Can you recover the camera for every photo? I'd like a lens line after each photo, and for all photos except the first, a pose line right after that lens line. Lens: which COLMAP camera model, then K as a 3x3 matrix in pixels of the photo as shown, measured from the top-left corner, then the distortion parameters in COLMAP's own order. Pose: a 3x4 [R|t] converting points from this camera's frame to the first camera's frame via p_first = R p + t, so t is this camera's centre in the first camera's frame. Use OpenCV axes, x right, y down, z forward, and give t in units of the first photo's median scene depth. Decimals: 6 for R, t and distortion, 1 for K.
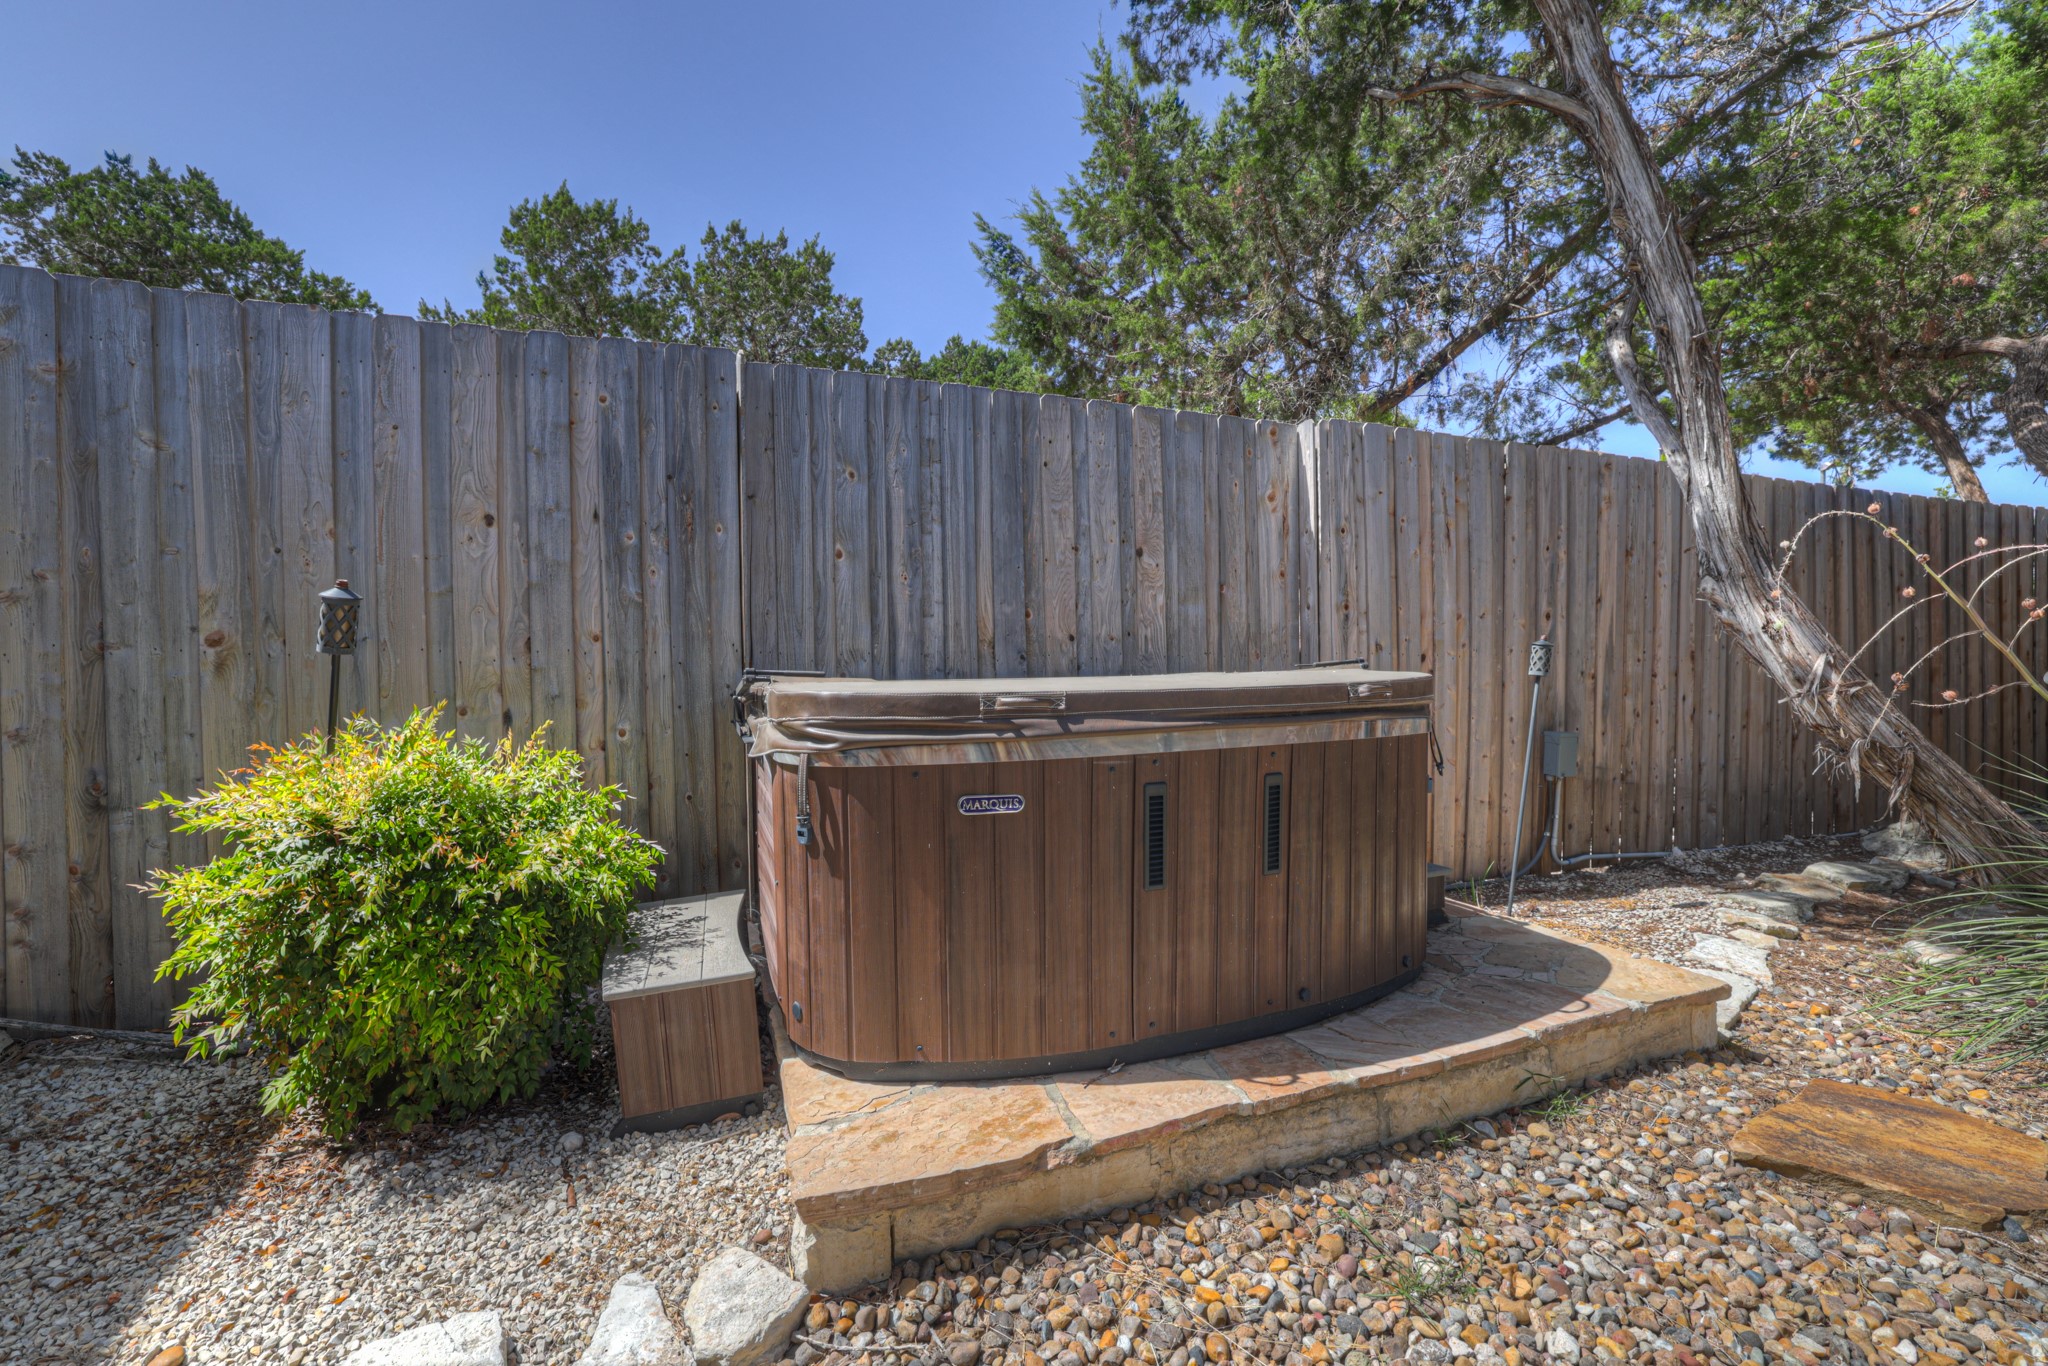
lens RADIAL K [[886.1, 0, 1005.4], [0, 886.1, 675.0], [0, 0, 1]] dist [-0.044863, 0.020718]
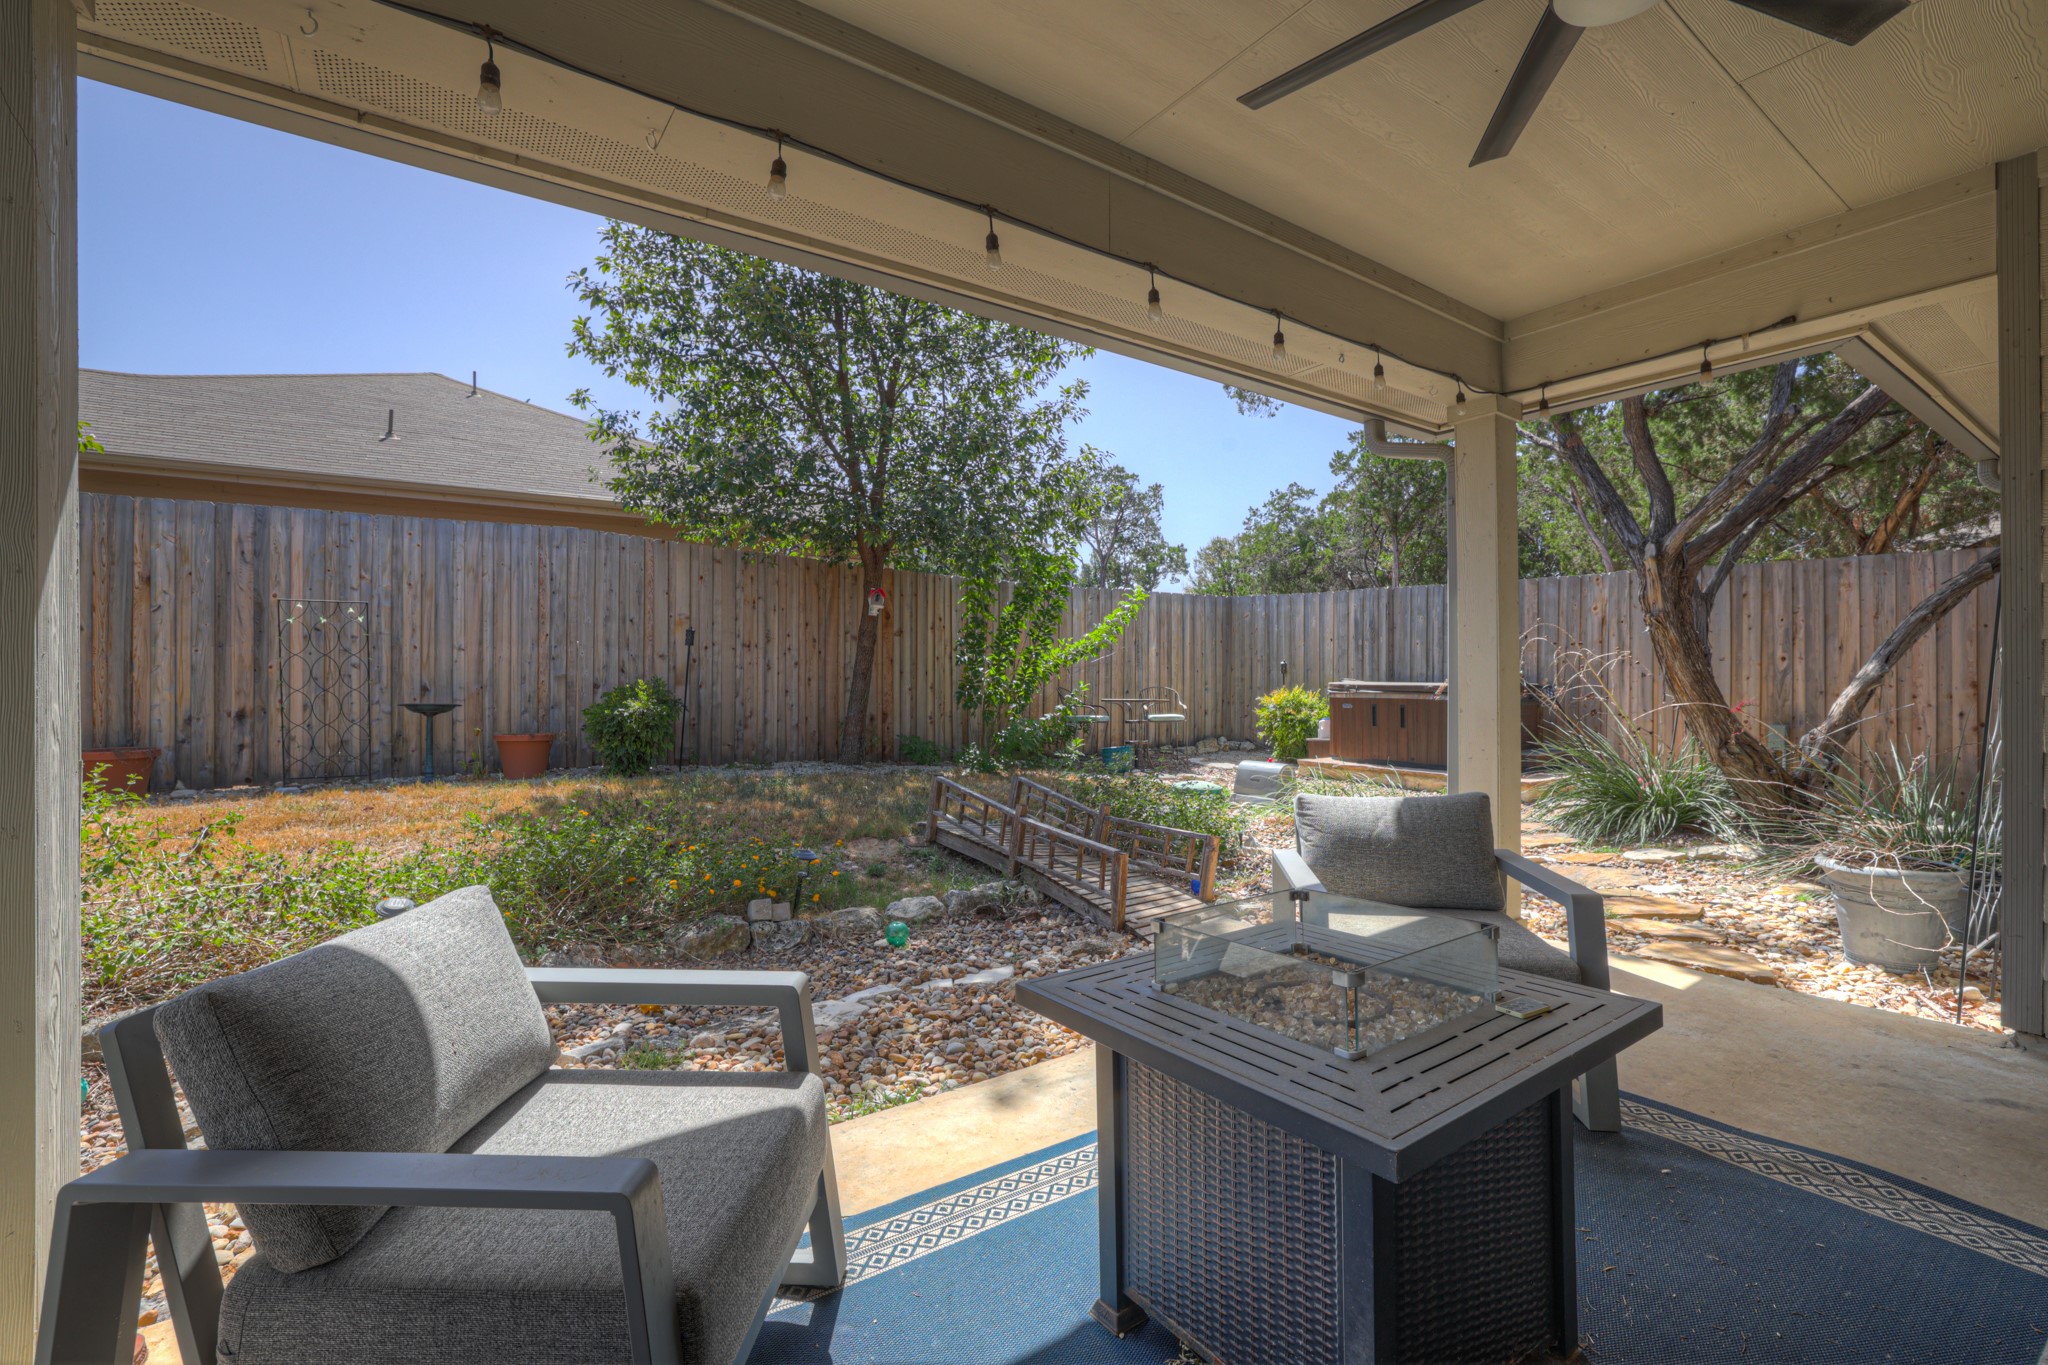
lens RADIAL K [[886.1, 0, 1005.4], [0, 886.1, 674.5], [0, 0, 1]] dist [-0.044863, 0.020718]
pose [[0.267984, 0.019857, -0.963219, 3.238937], [-0.021444, 0.999663, 0.014643, -0.050267], [0.963185, 0.016731, 0.268319, -1.696918]]
